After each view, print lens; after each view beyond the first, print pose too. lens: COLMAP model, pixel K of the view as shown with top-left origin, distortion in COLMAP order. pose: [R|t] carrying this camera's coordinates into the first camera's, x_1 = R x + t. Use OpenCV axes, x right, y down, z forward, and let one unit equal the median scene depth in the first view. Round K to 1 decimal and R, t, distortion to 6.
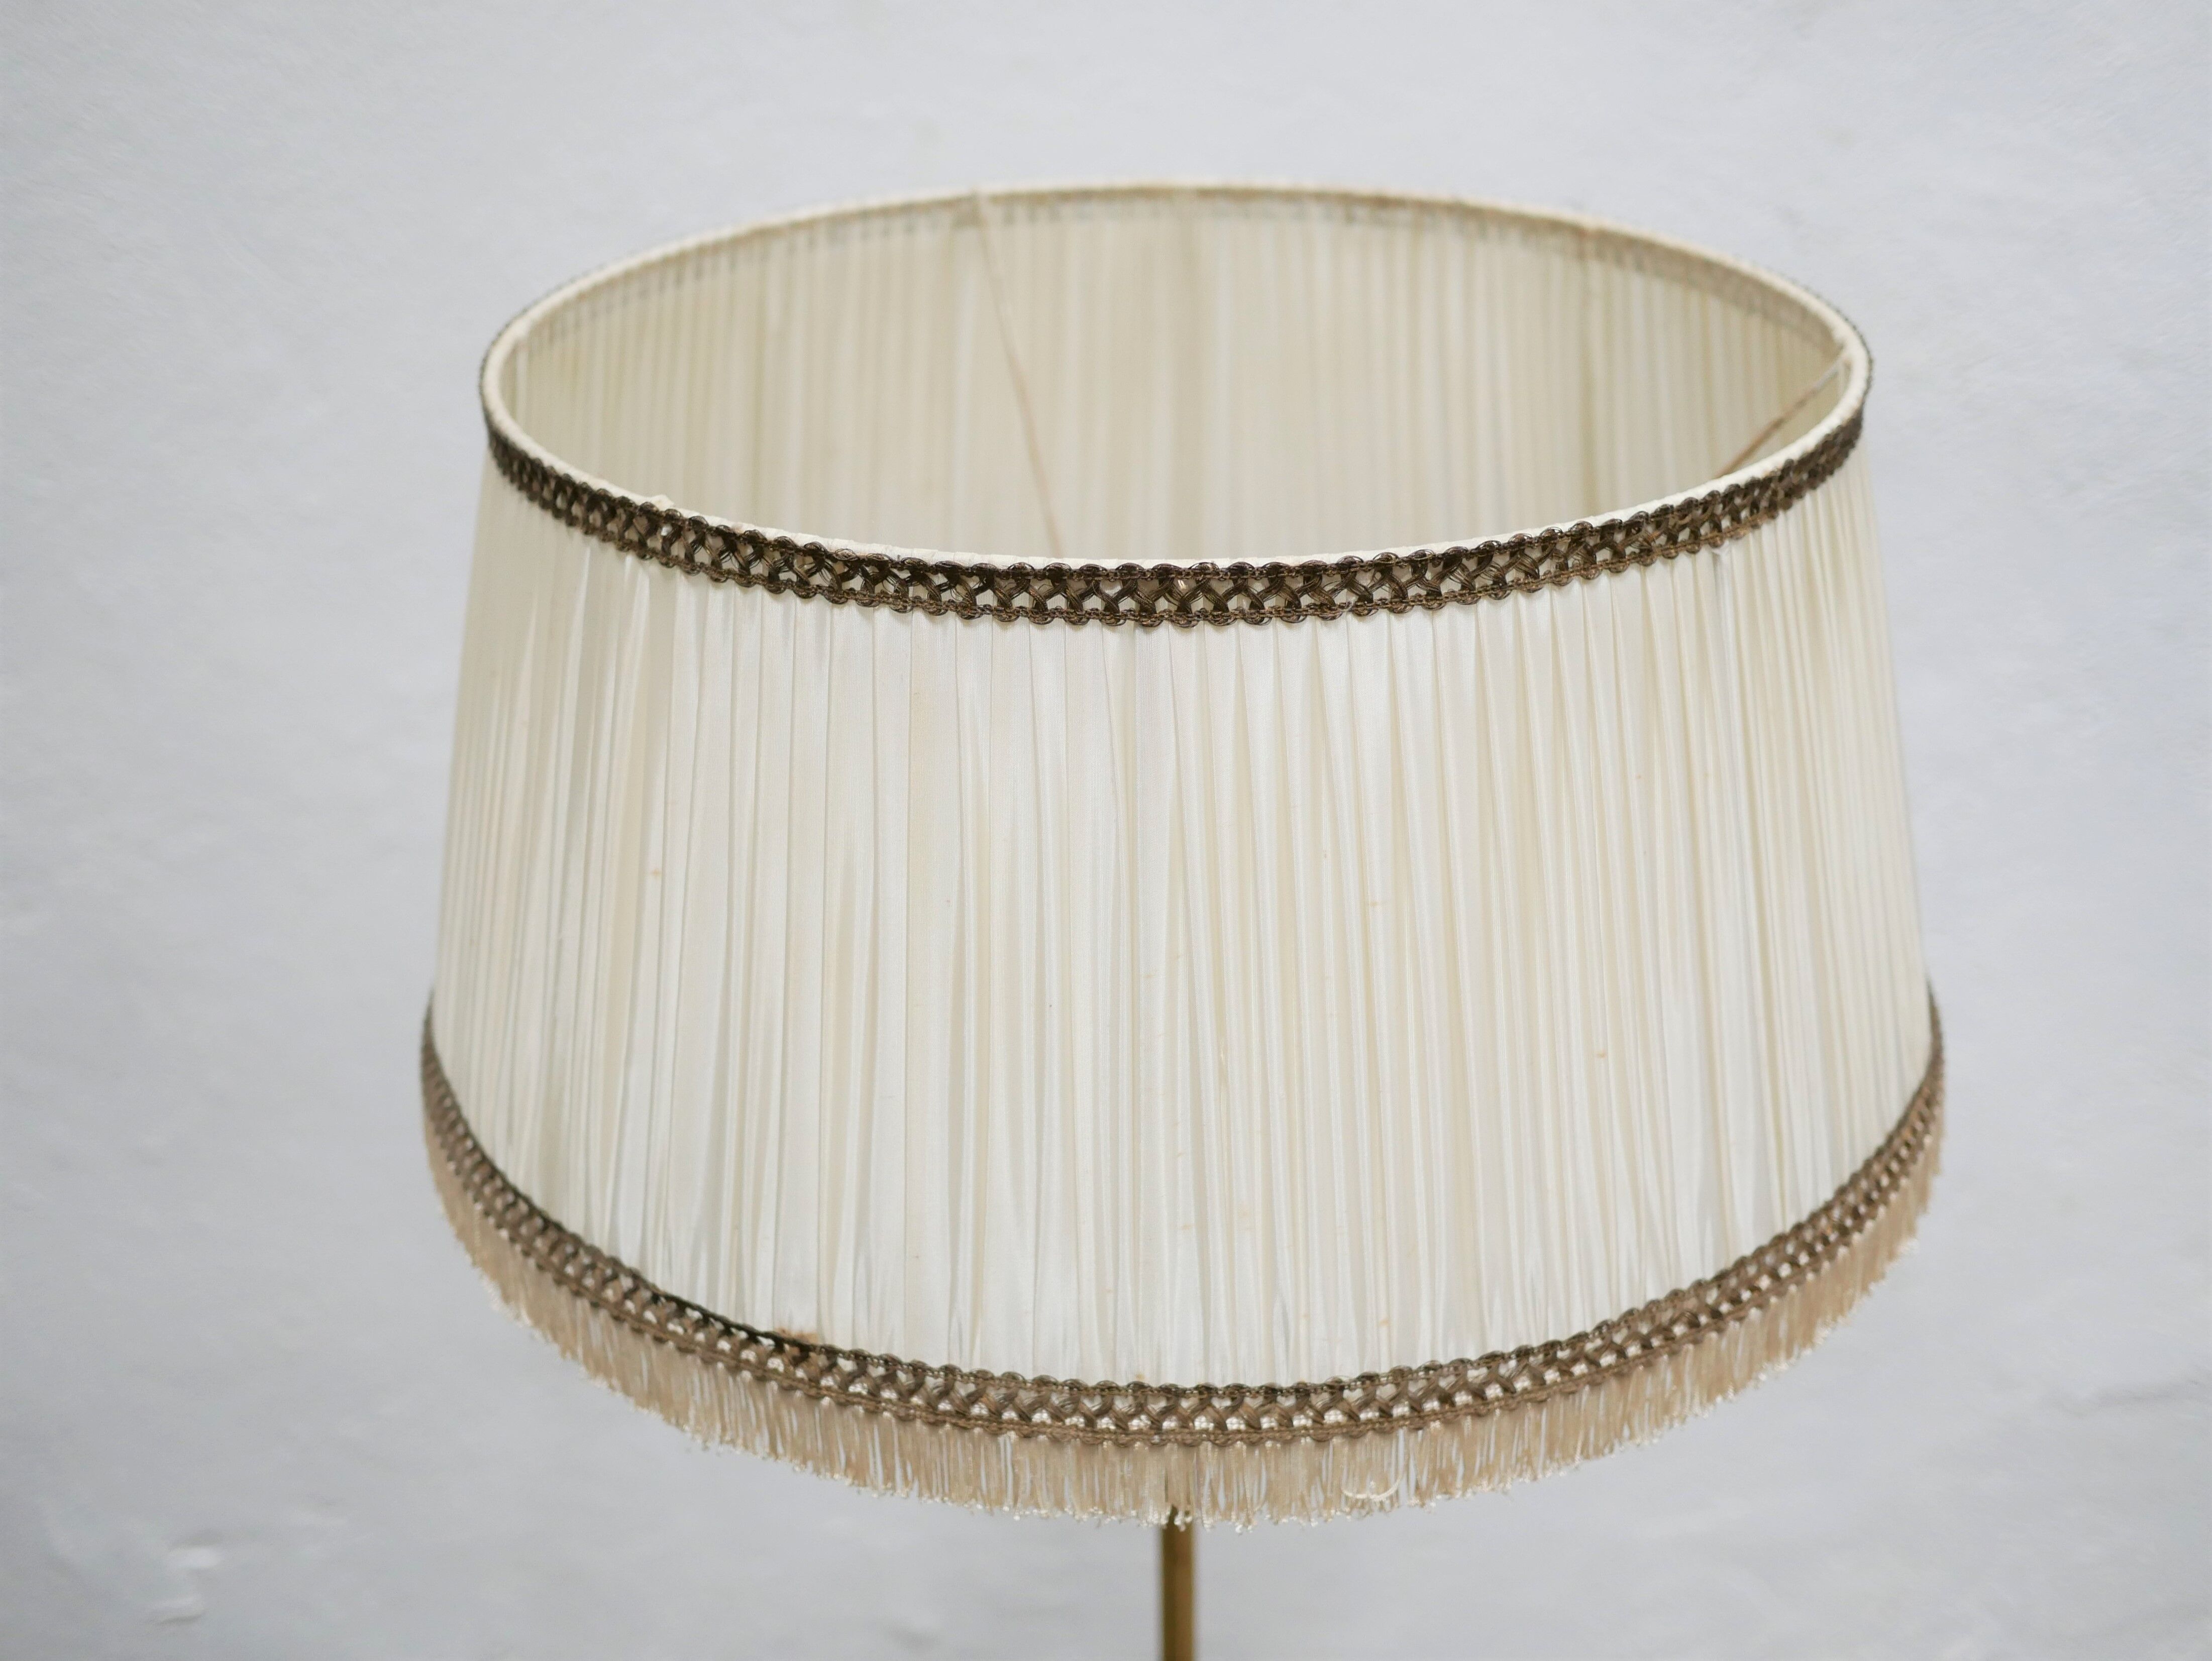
lens RADIAL K [[2562.4, 0, 1091.3], [0, 2562.4, 816.6], [0, 0, 1]] dist [-0.035140, 0.051897]
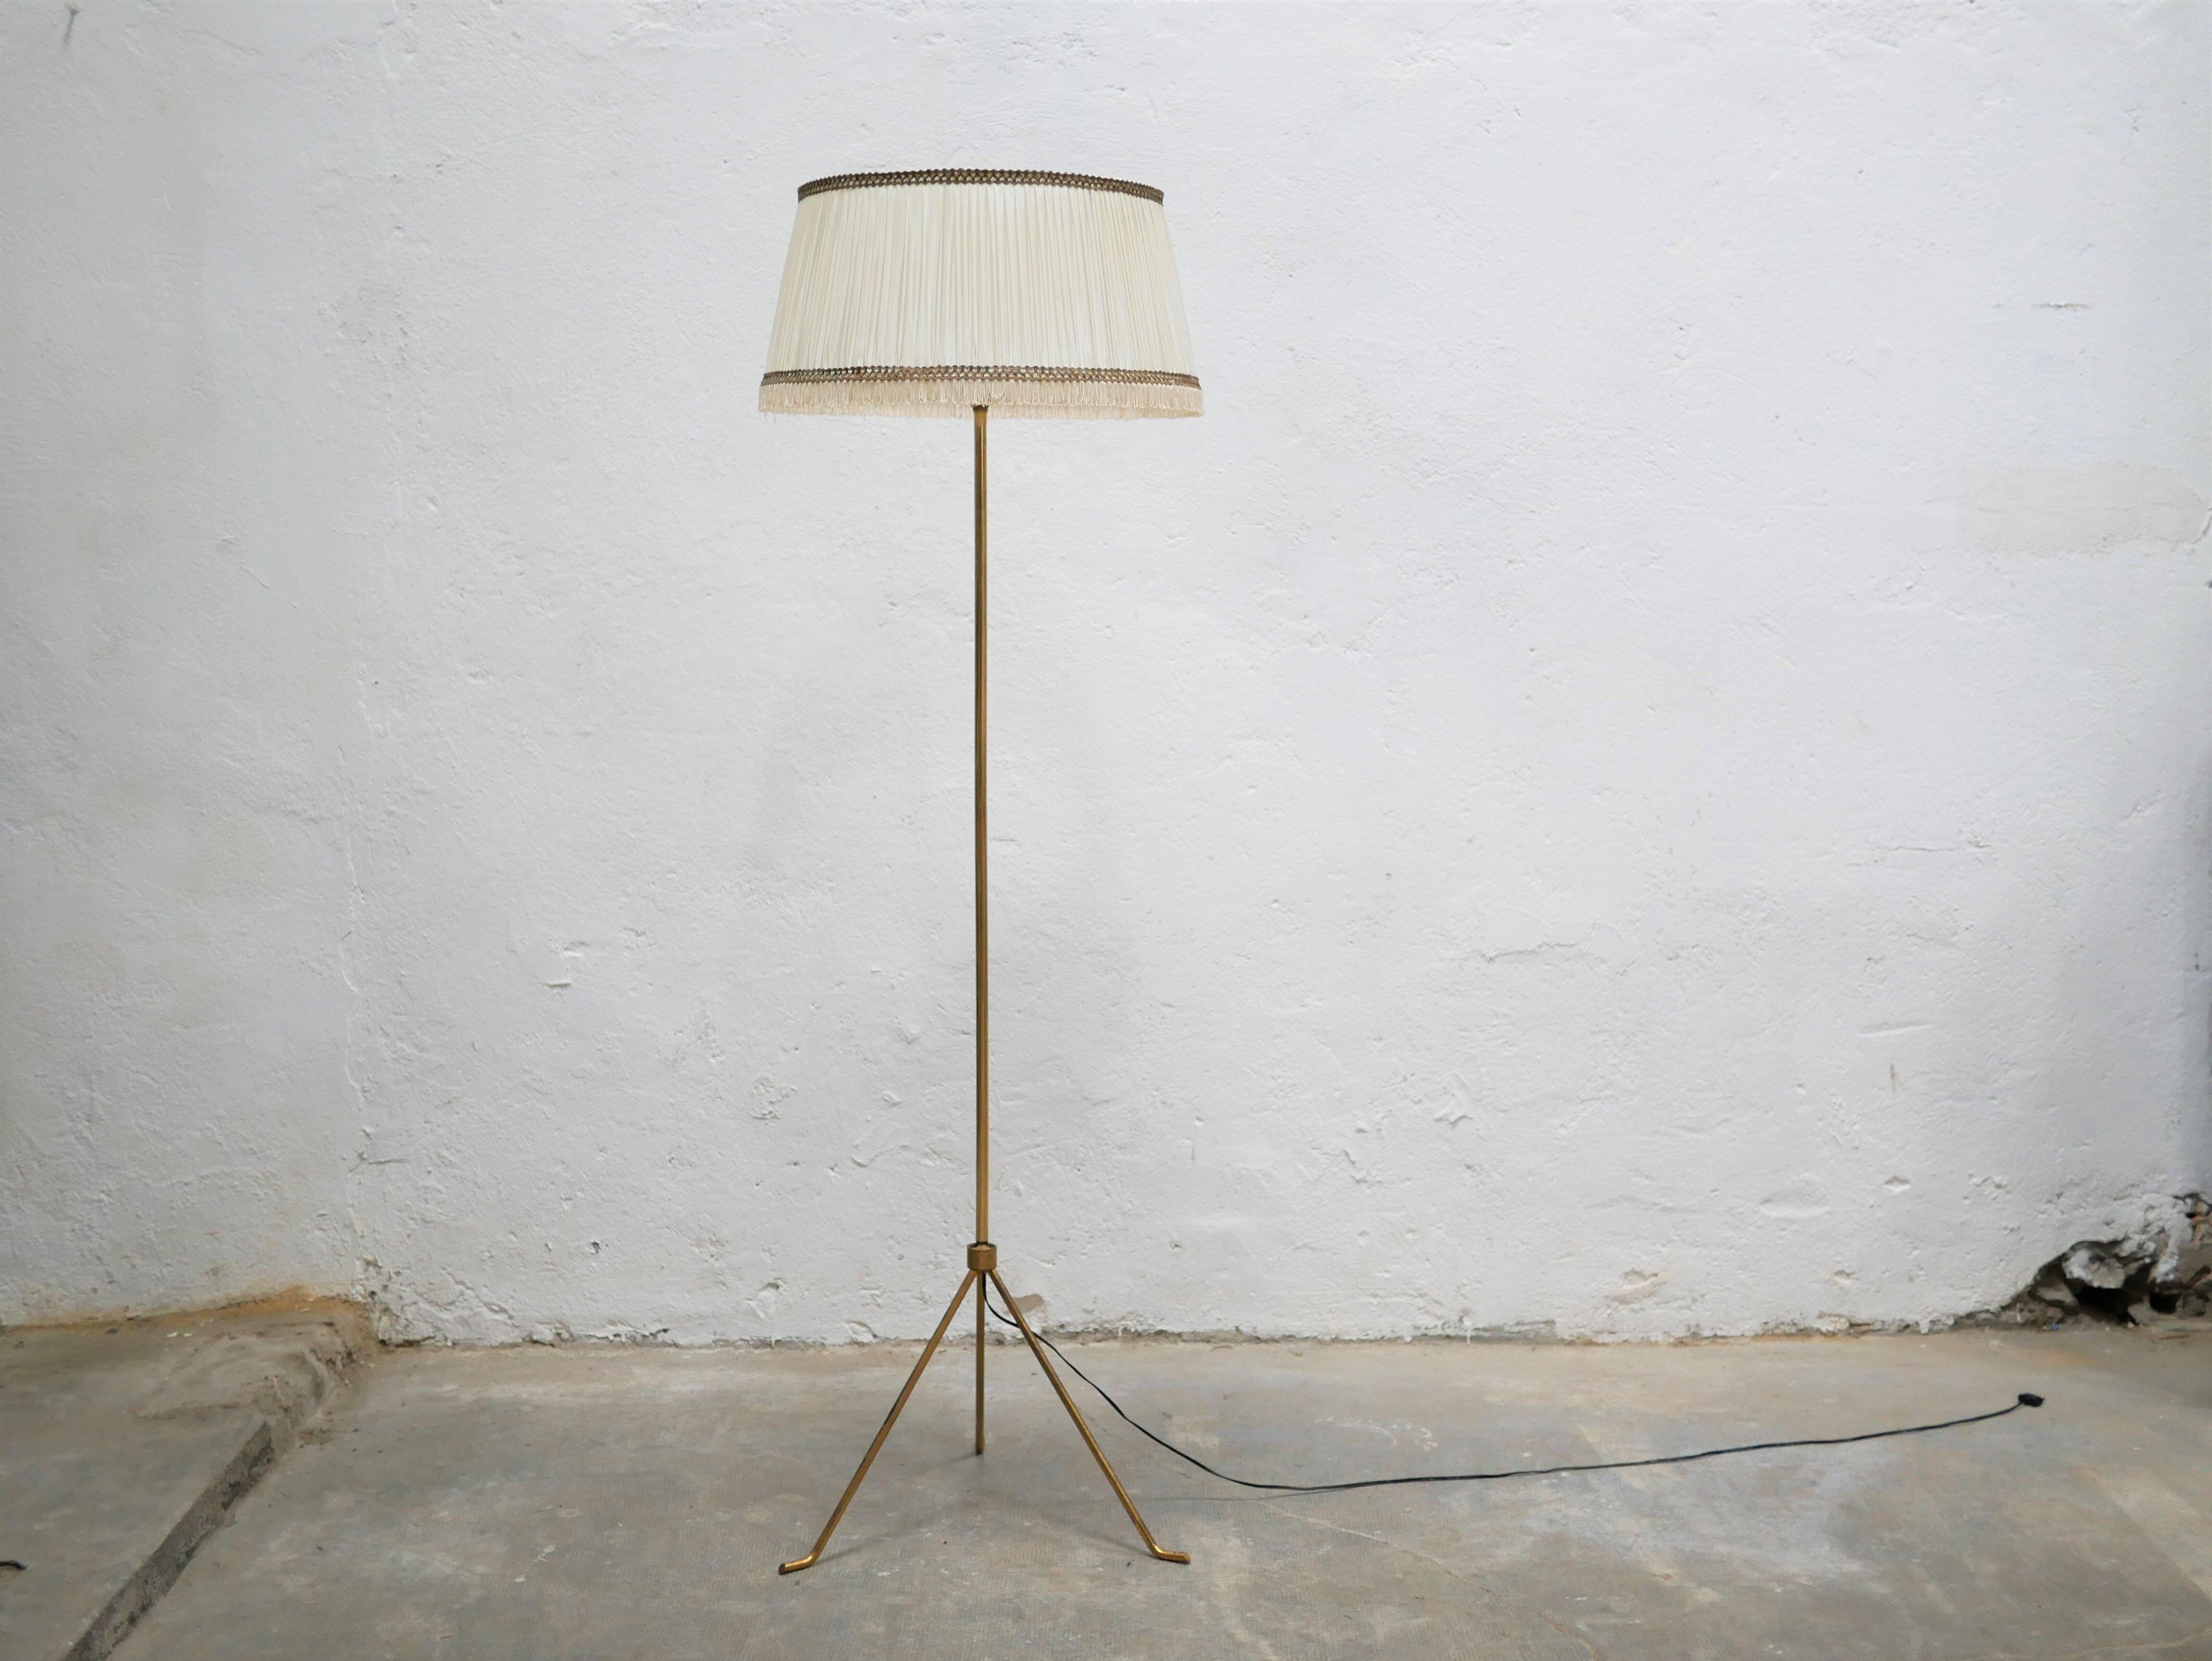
lens RADIAL K [[2562.7, 0, 1091.3], [0, 2562.7, 816.6], [0, 0, 1]] dist [-0.035140, 0.051897]
pose [[0.997178, 0.033730, -0.067066, 0.559526], [-0.053517, 0.945908, -0.319992, 2.198522], [0.052645, 0.322678, 0.945044, -2.621893]]
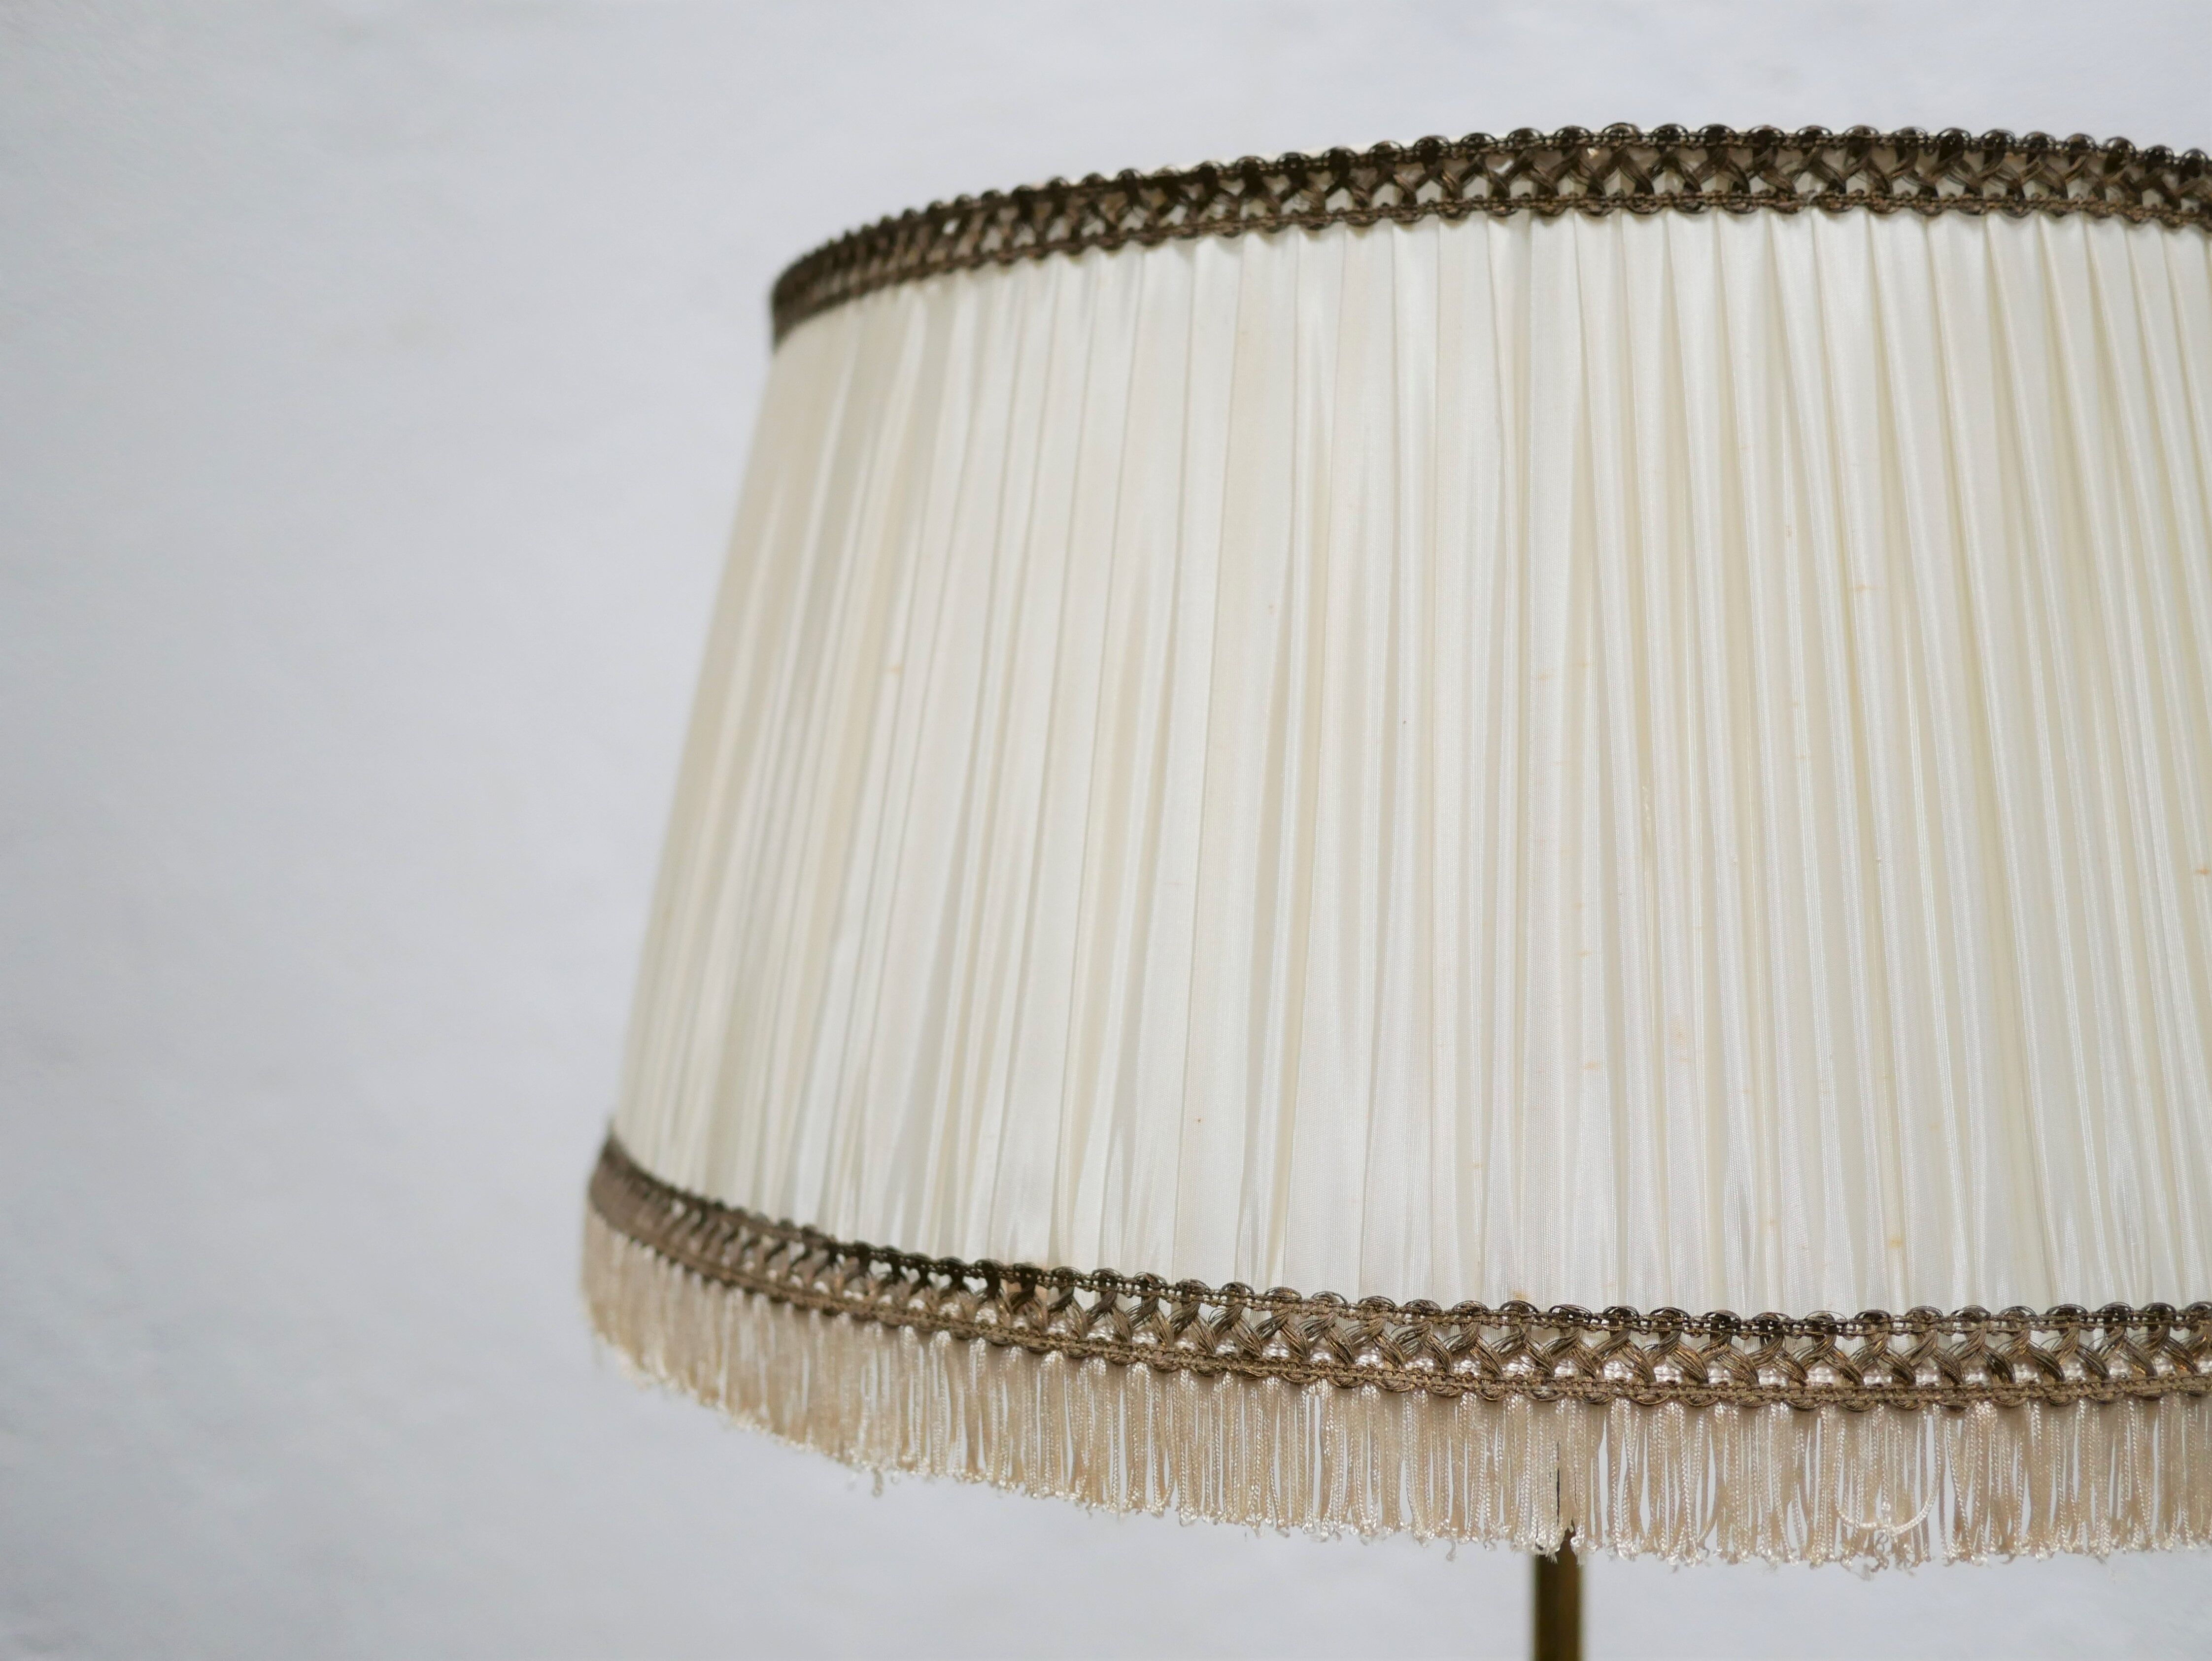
lens RADIAL K [[2562.6, 0, 1091.3], [0, 2562.6, 816.6], [0, 0, 1]] dist [-0.035140, 0.051897]
pose [[0.988921, 0.024451, -0.146416, 0.003066], [-0.081903, 0.912496, -0.400803, 0.380450], [0.123804, 0.408354, 0.904389, 0.333758]]
